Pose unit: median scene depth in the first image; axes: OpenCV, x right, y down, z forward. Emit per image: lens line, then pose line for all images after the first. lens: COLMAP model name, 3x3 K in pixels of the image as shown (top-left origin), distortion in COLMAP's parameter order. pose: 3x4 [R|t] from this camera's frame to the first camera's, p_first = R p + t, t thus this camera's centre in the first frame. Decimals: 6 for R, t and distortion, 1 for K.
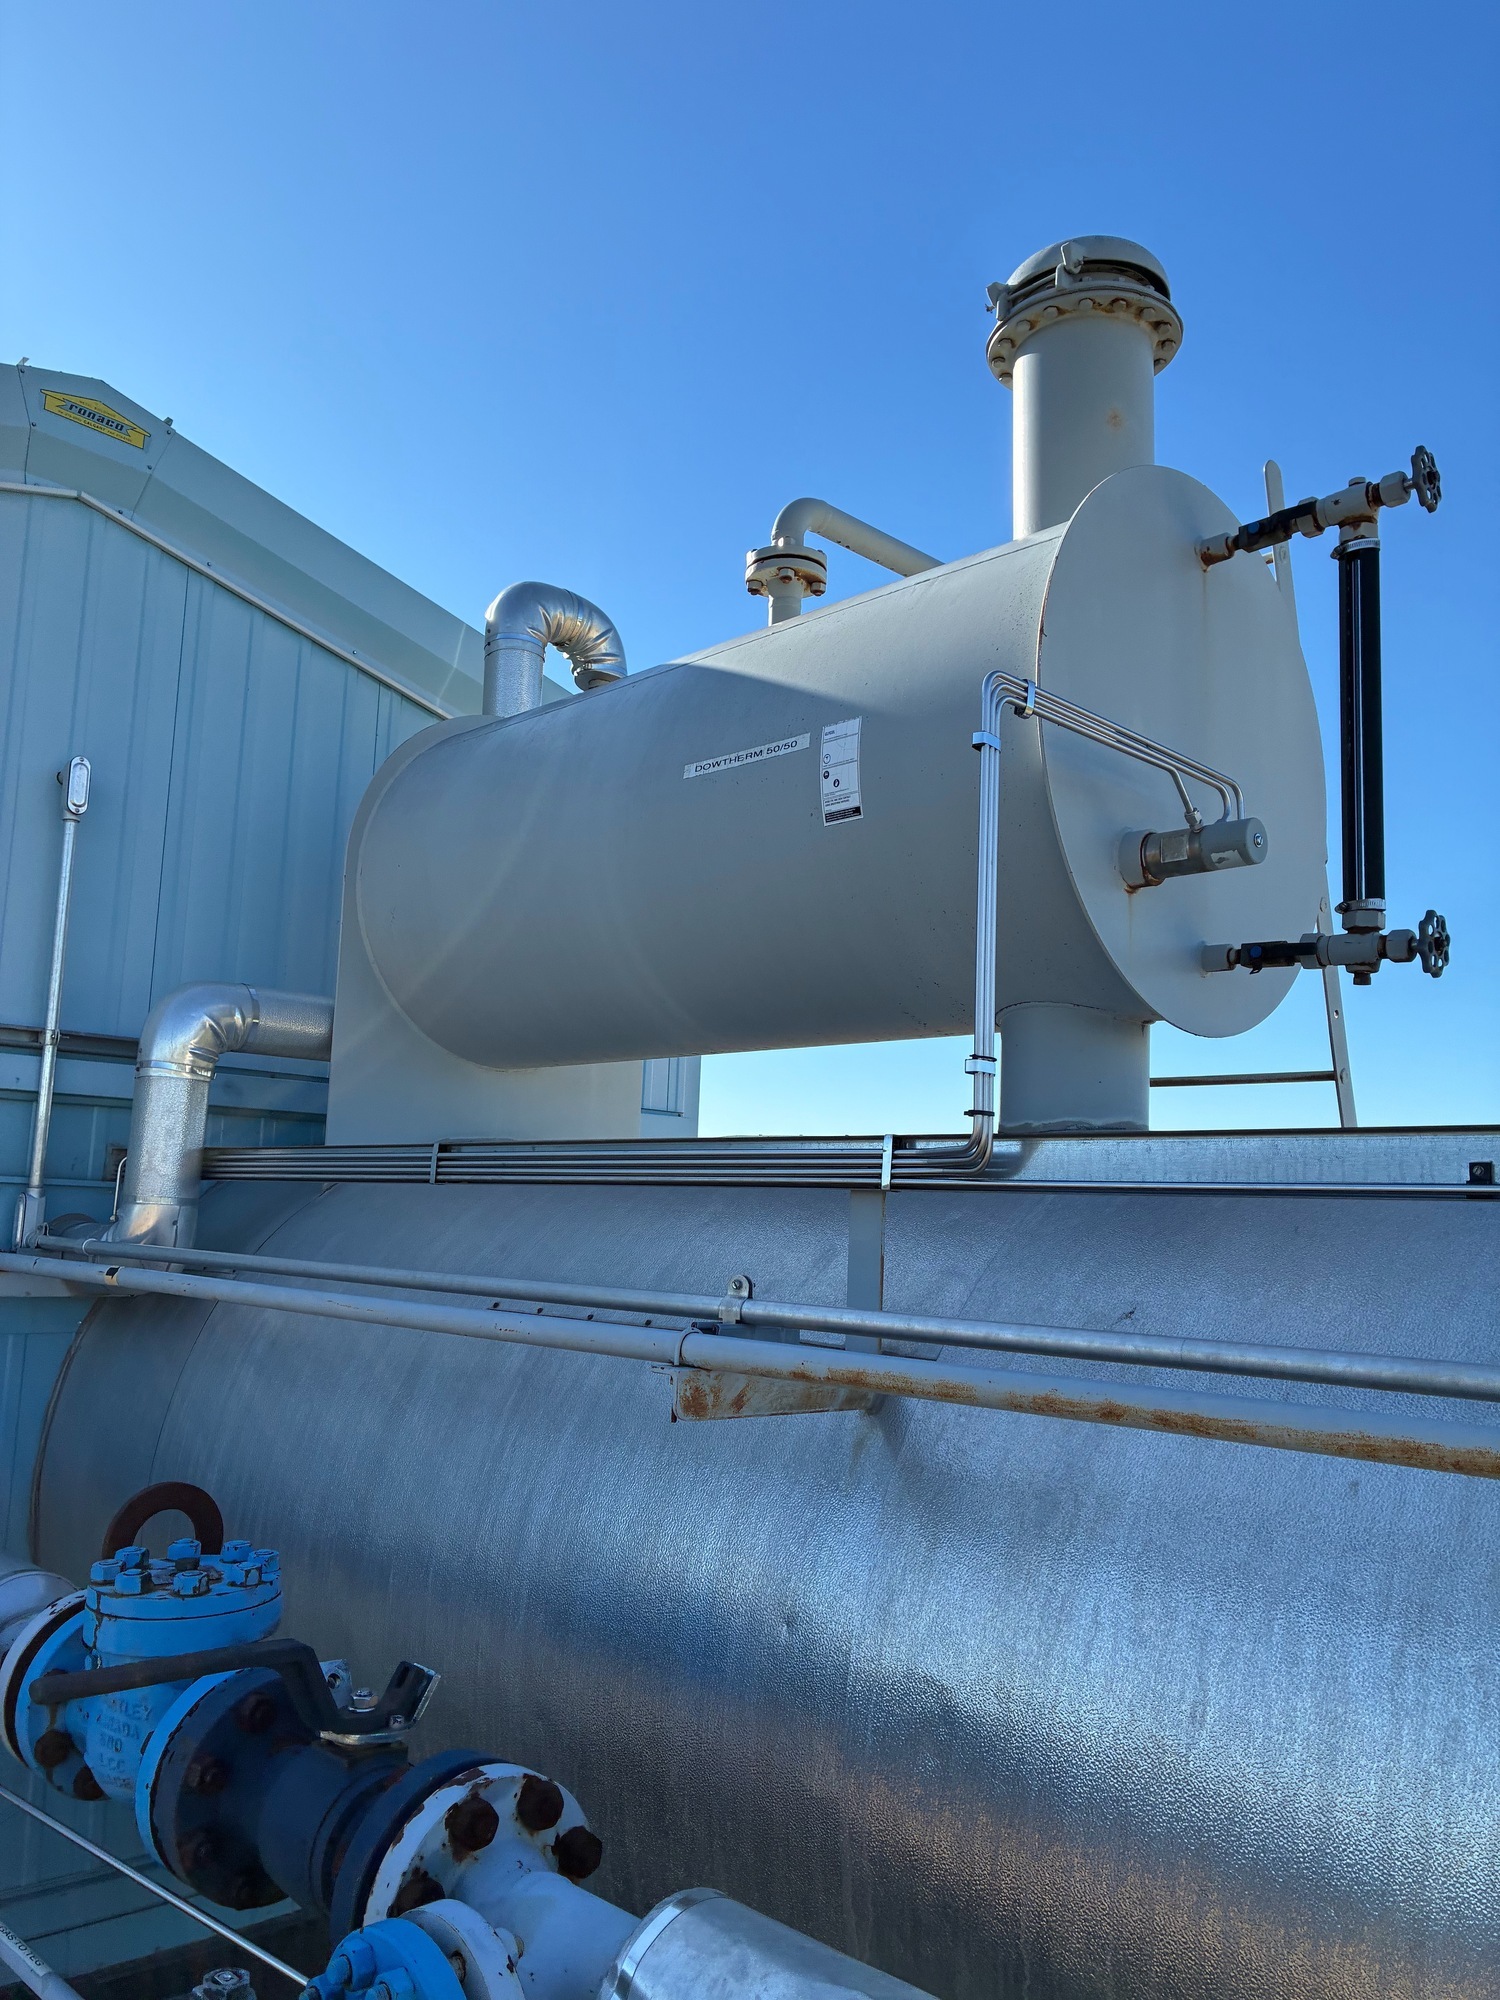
lens RADIAL K [[1533.7, 0, 717.4], [0, 1533.7, 1005.6], [0, 0, 1]] dist [0.059425, -0.001403]
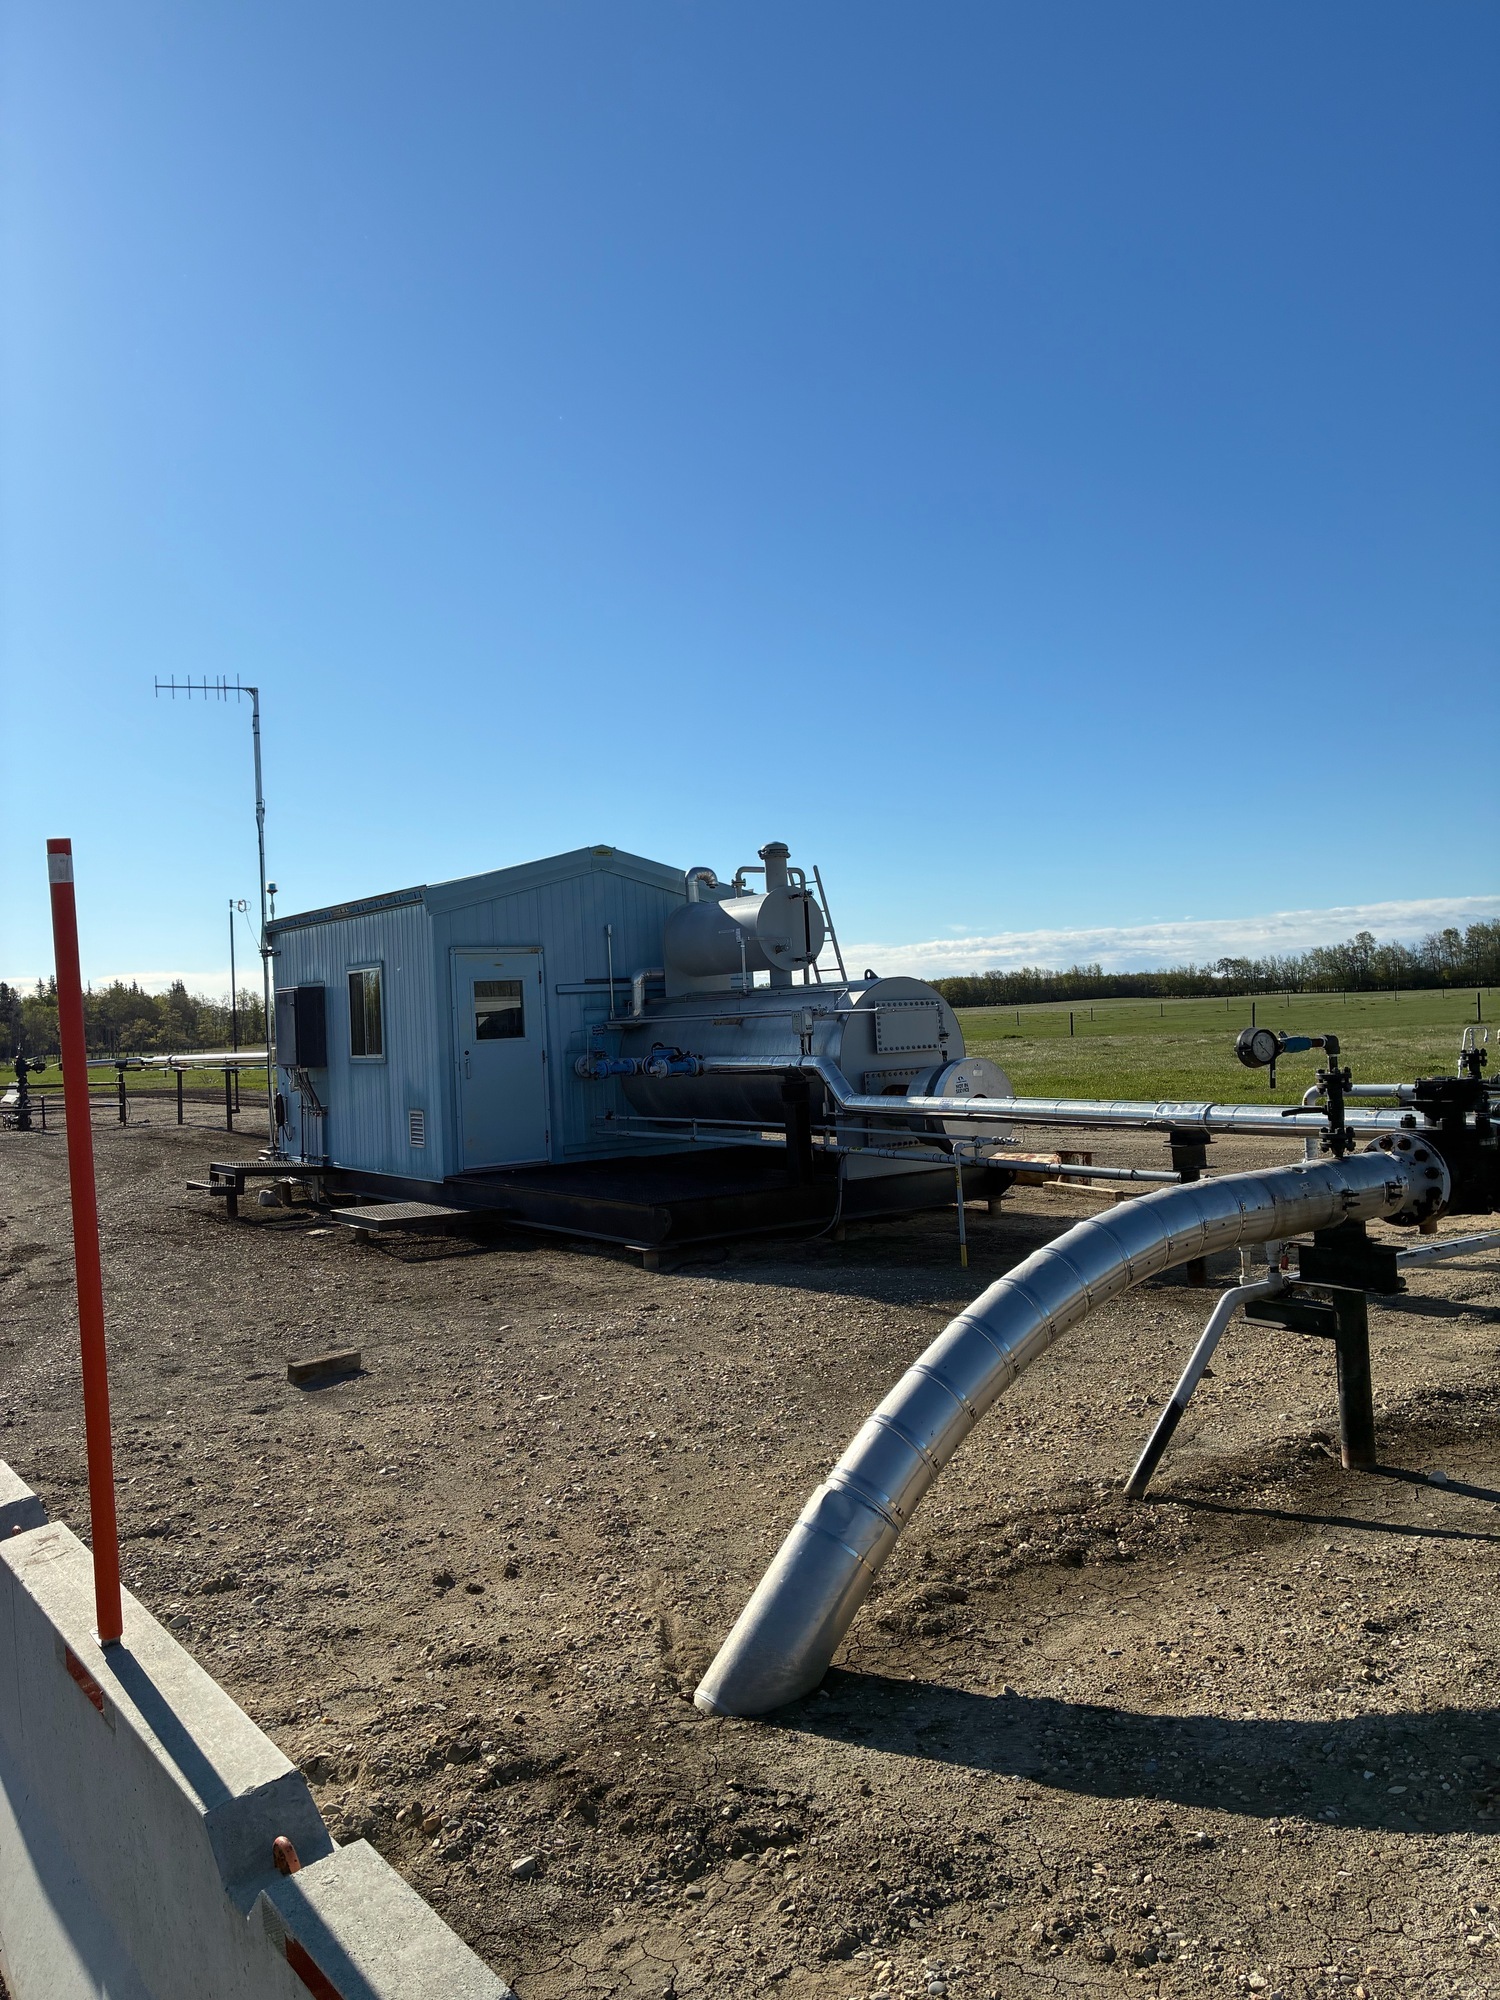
lens RADIAL K [[1602.5, 0, 746.9], [0, 1602.5, 878.3], [0, 0, 1]] dist [0.056606, -0.126071]
pose [[0.984581, -0.099301, -0.144015, 0.844663], [0.106410, 0.993413, 0.042513, -0.512872], [0.138845, -0.057182, 0.988662, -4.346489]]
